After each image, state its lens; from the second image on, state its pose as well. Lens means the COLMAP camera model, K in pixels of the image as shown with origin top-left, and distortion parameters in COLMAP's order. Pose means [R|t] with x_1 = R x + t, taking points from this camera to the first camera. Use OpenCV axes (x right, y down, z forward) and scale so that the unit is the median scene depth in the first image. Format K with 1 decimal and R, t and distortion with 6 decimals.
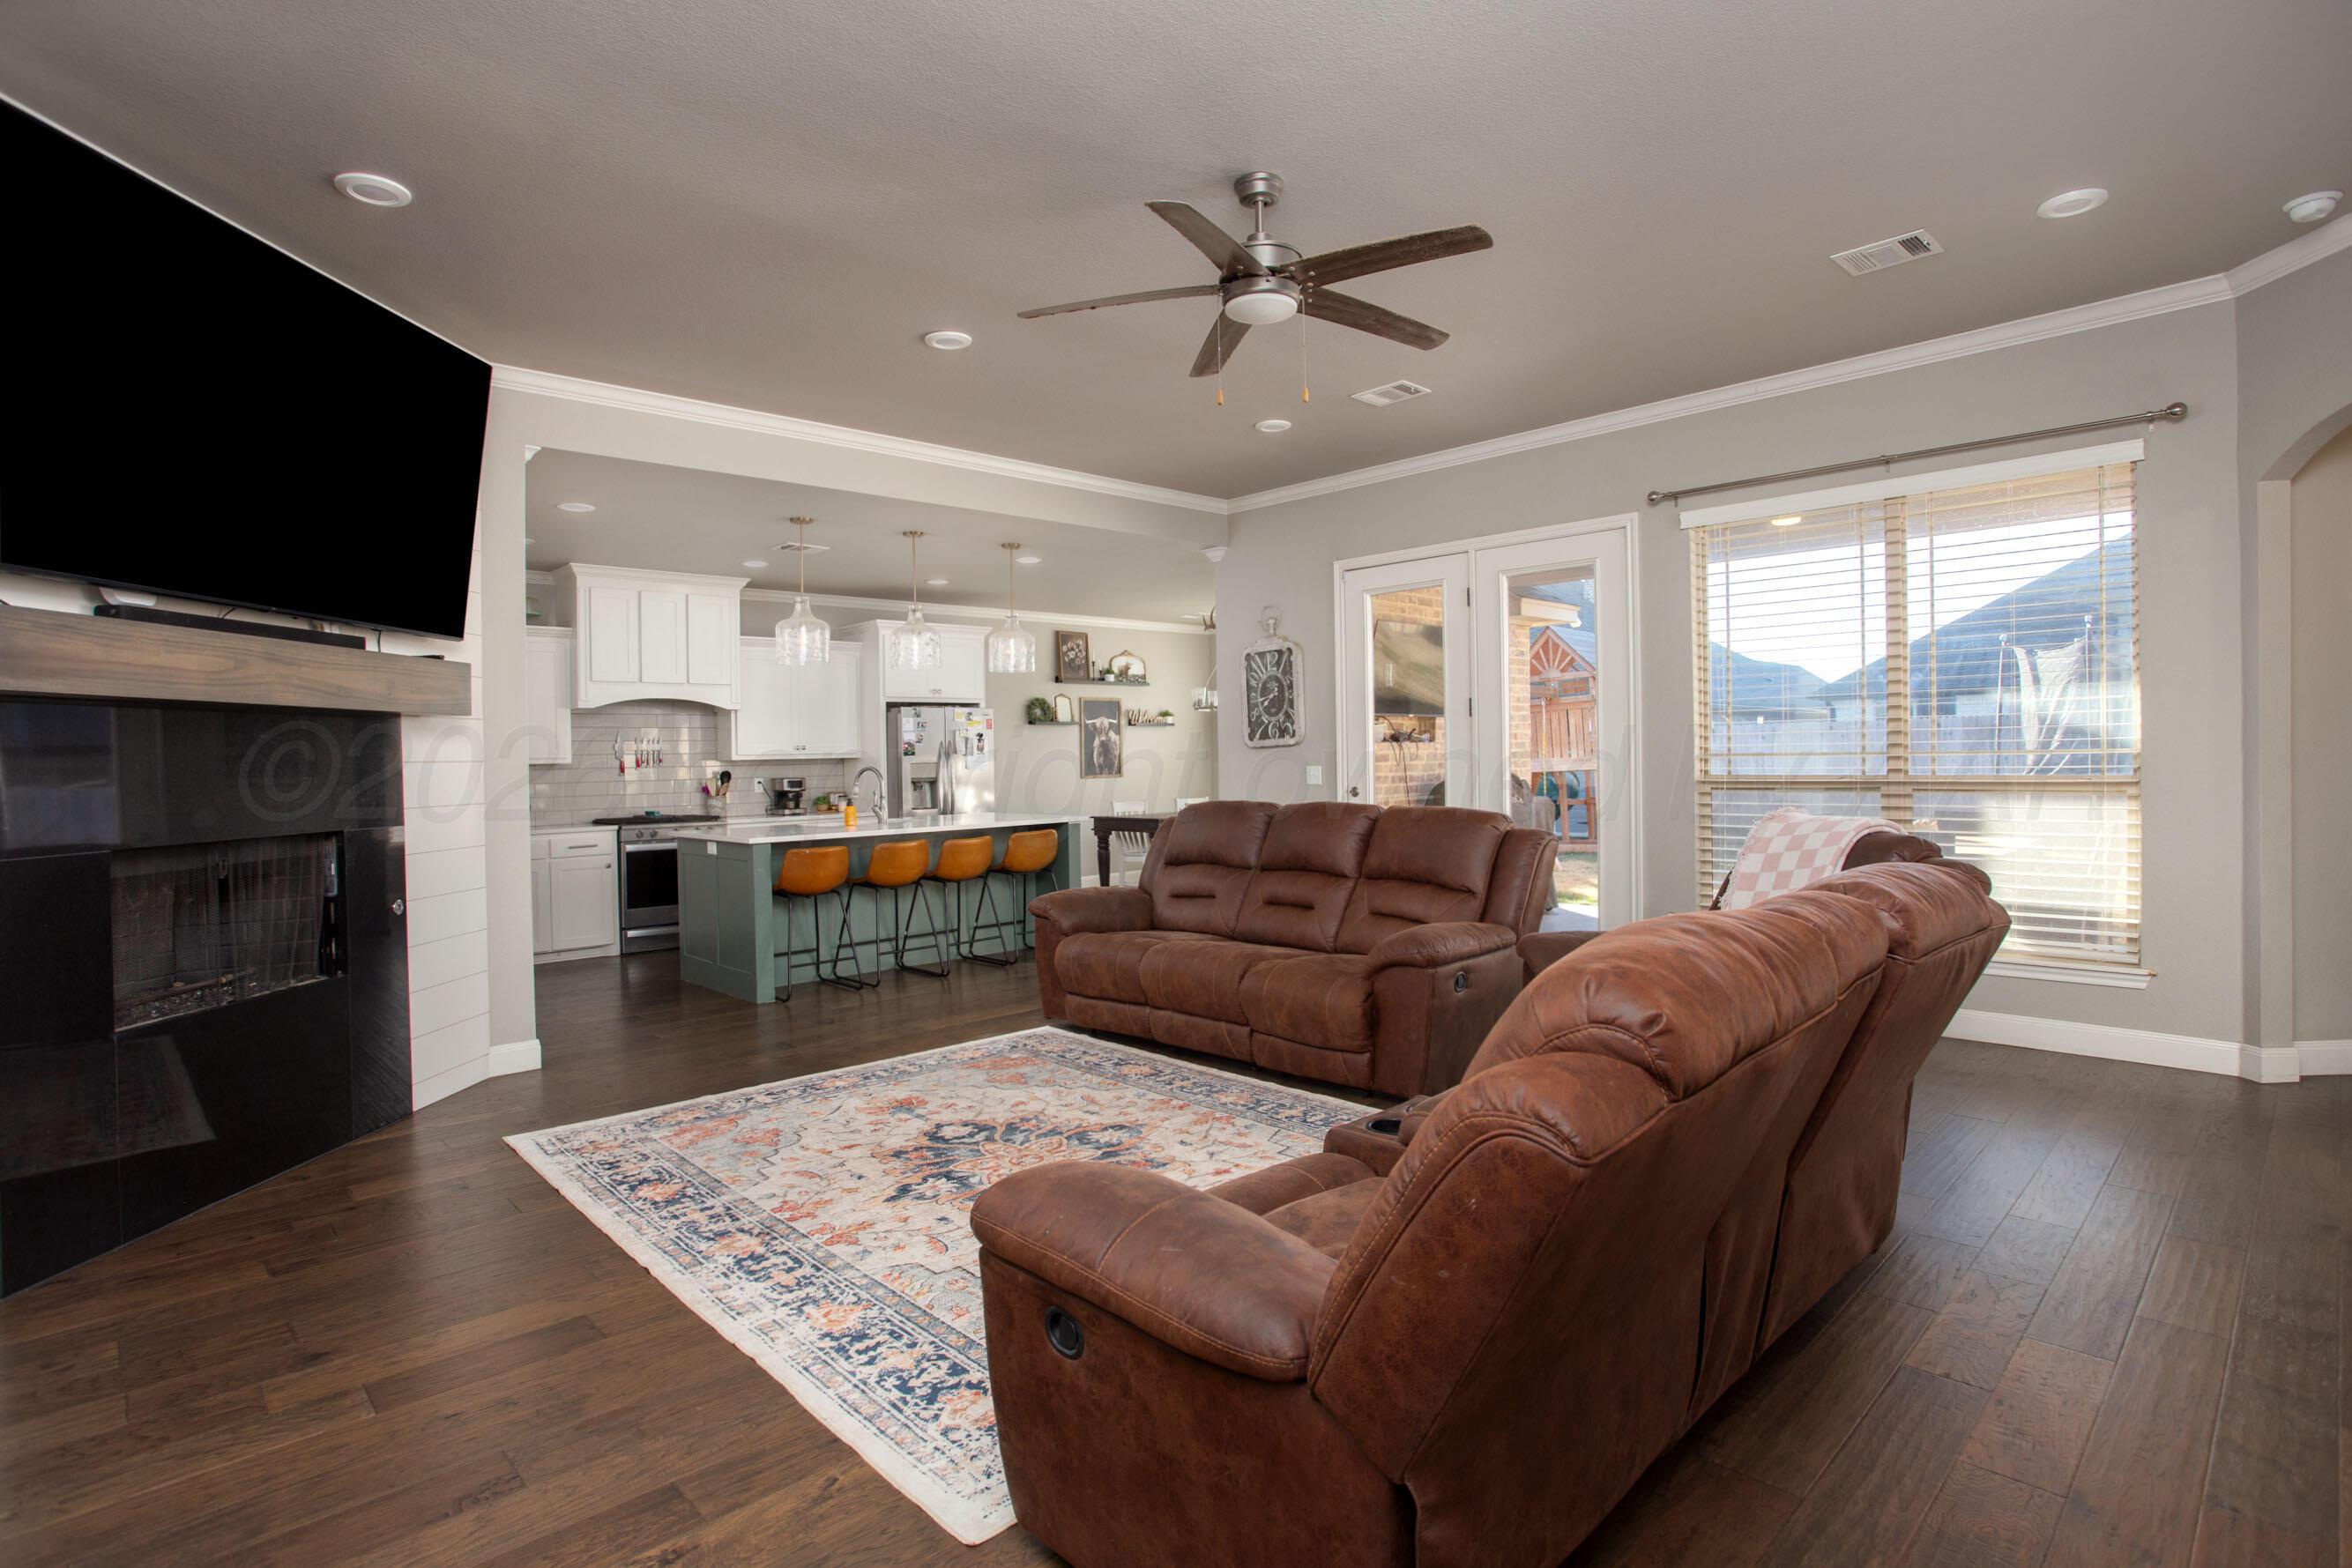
lens RADIAL K [[1171.0, 0, 1176.0], [0, 1171.0, 784.0], [0, 0, 1]] dist [-0.074610, 0.029282]
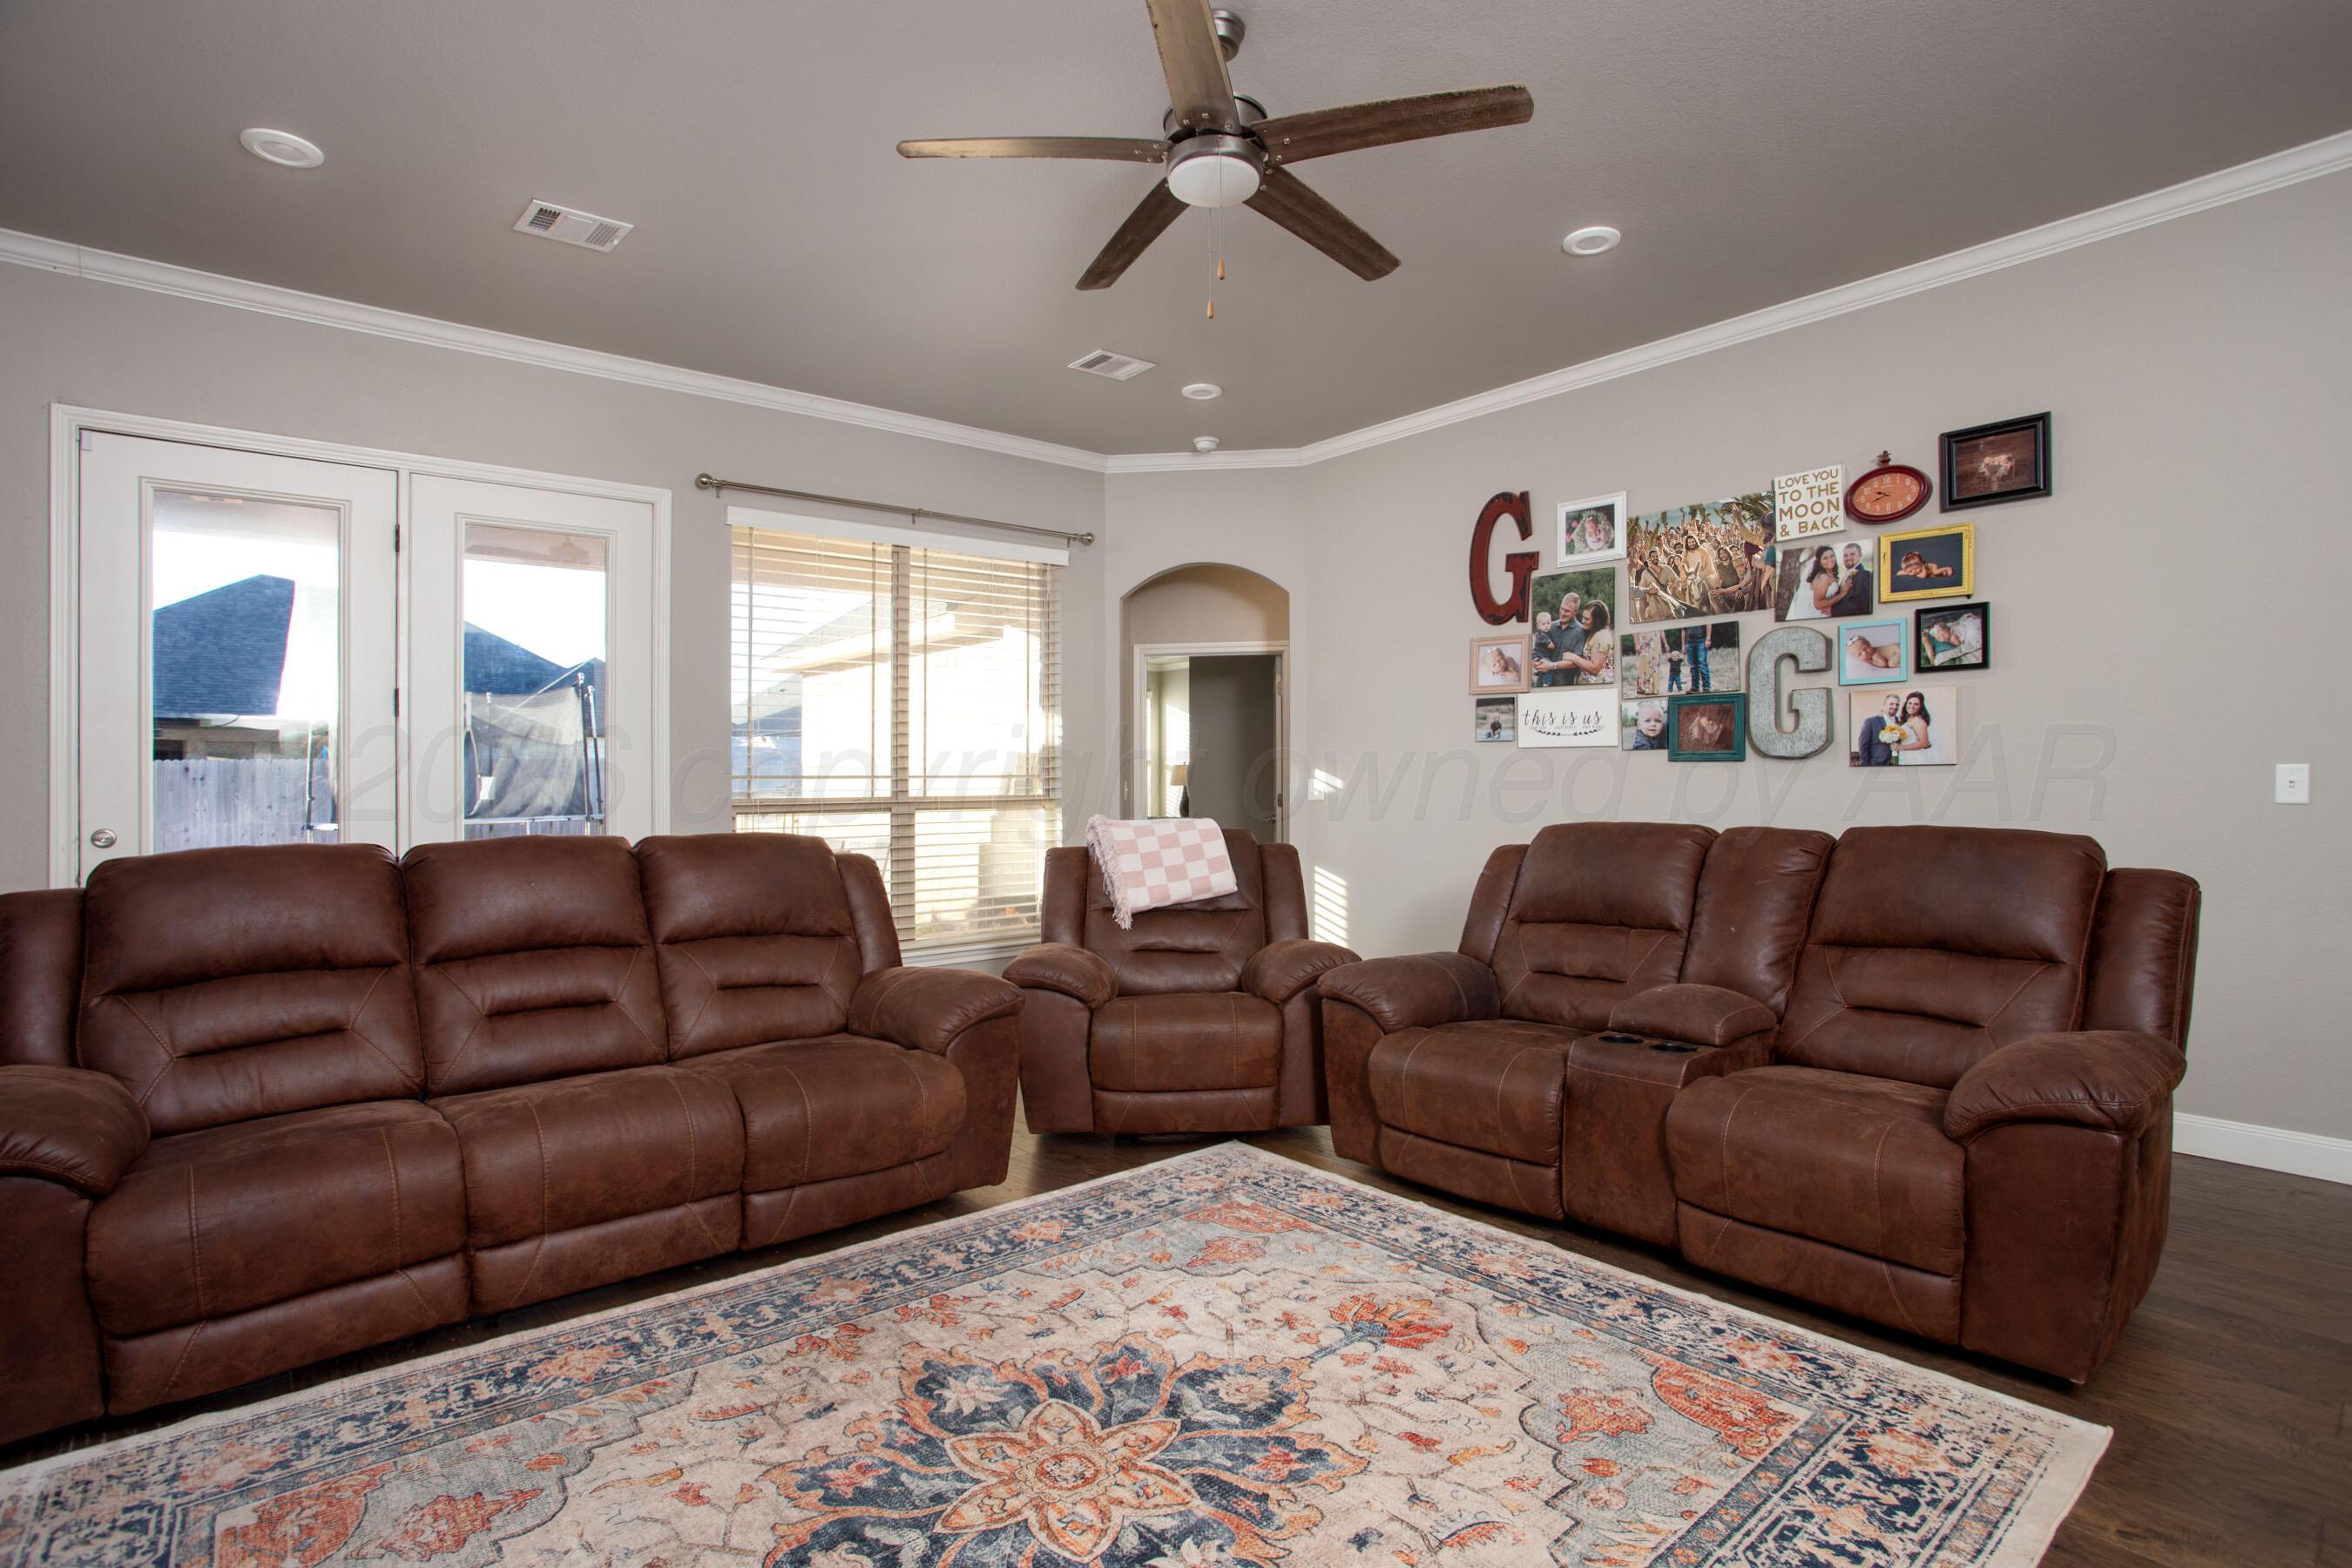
lens RADIAL K [[1171.1, 0, 1176.0], [0, 1171.1, 784.0], [0, 0, 1]] dist [-0.074610, 0.029282]
pose [[0.059257, 0.018842, 0.998065, -0.568848], [0.033167, 0.999233, -0.020833, 0.015341], [-0.997692, 0.034337, 0.058587, 0.780976]]
